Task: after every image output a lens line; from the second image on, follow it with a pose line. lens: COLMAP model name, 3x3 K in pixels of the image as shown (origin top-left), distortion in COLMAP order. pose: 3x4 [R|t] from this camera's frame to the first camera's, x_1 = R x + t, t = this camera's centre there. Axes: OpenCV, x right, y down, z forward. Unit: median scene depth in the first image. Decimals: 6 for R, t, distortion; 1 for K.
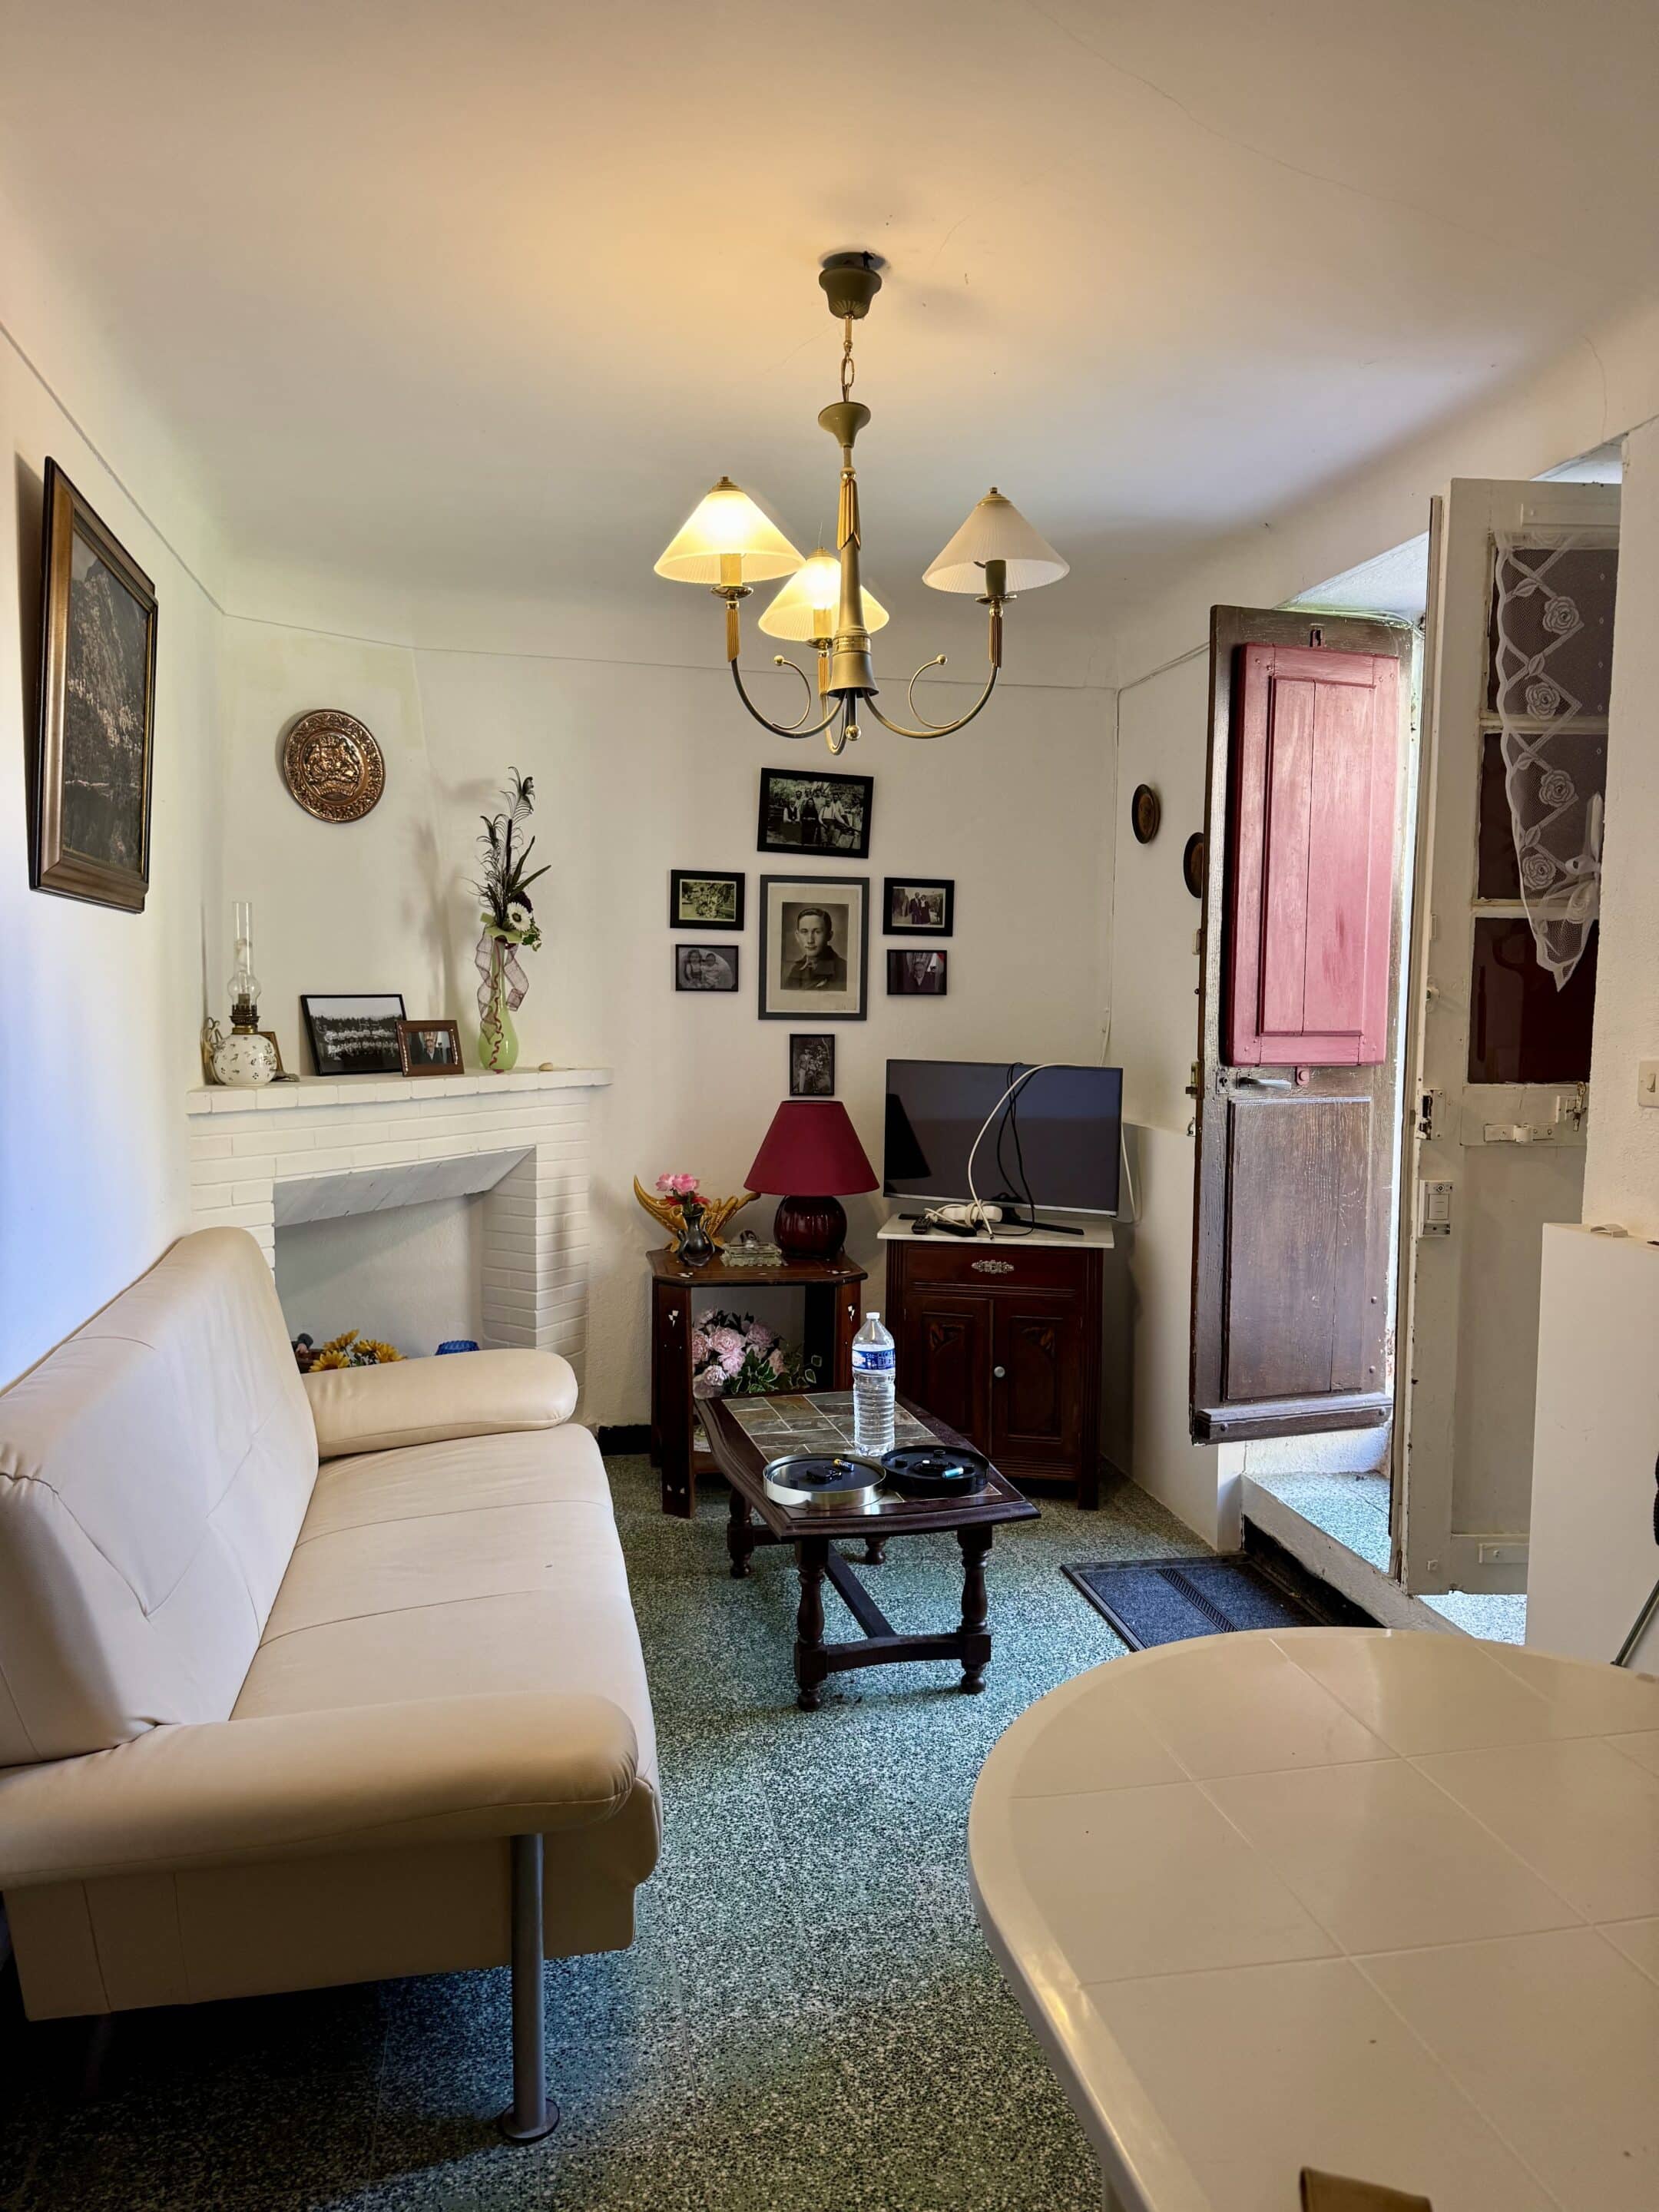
lens RADIAL K [[1563.8, 0, 829.5], [0, 1563.8, 1106.0], [0, 0, 1]] dist [-0.000335, -0.008305]
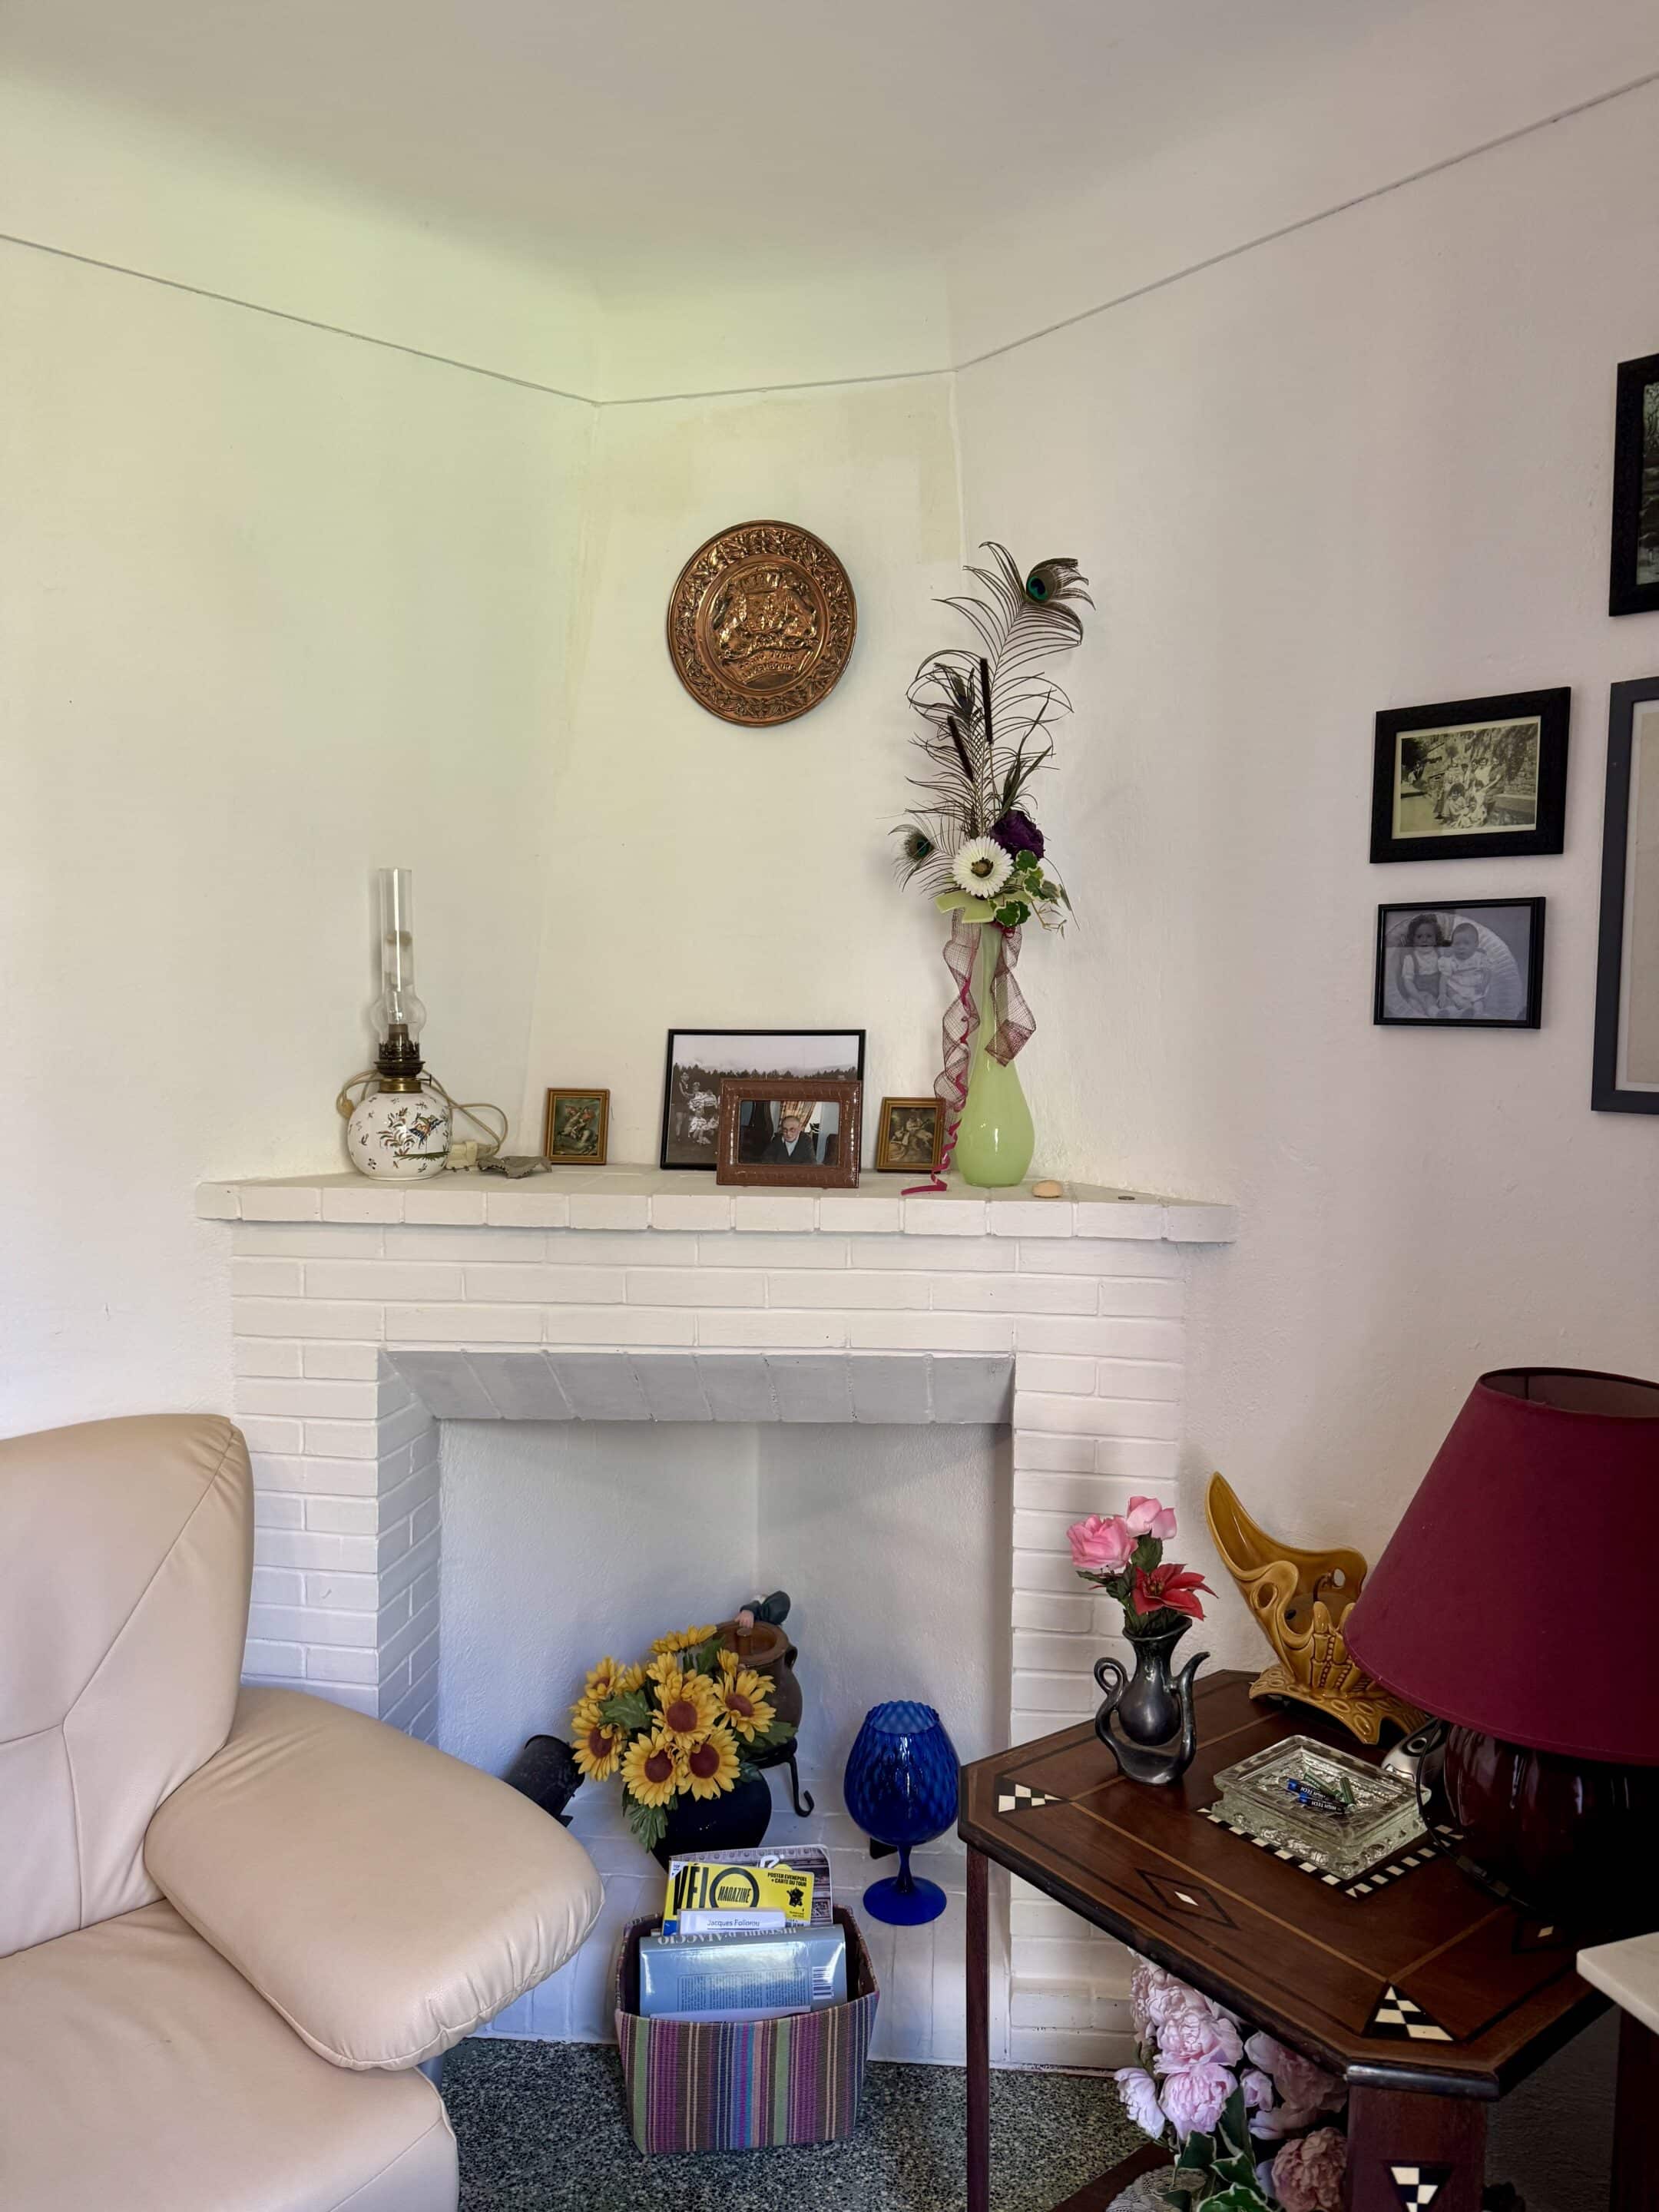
lens RADIAL K [[1563.8, 0, 829.5], [0, 1563.8, 1106.0], [0, 0, 1]] dist [-0.000335, -0.008305]
pose [[0.436618, 0.047540, -0.898390, 0.191498], [-0.074329, 0.997095, 0.016639, -0.050411], [0.896571, 0.059511, 0.438883, 0.714583]]
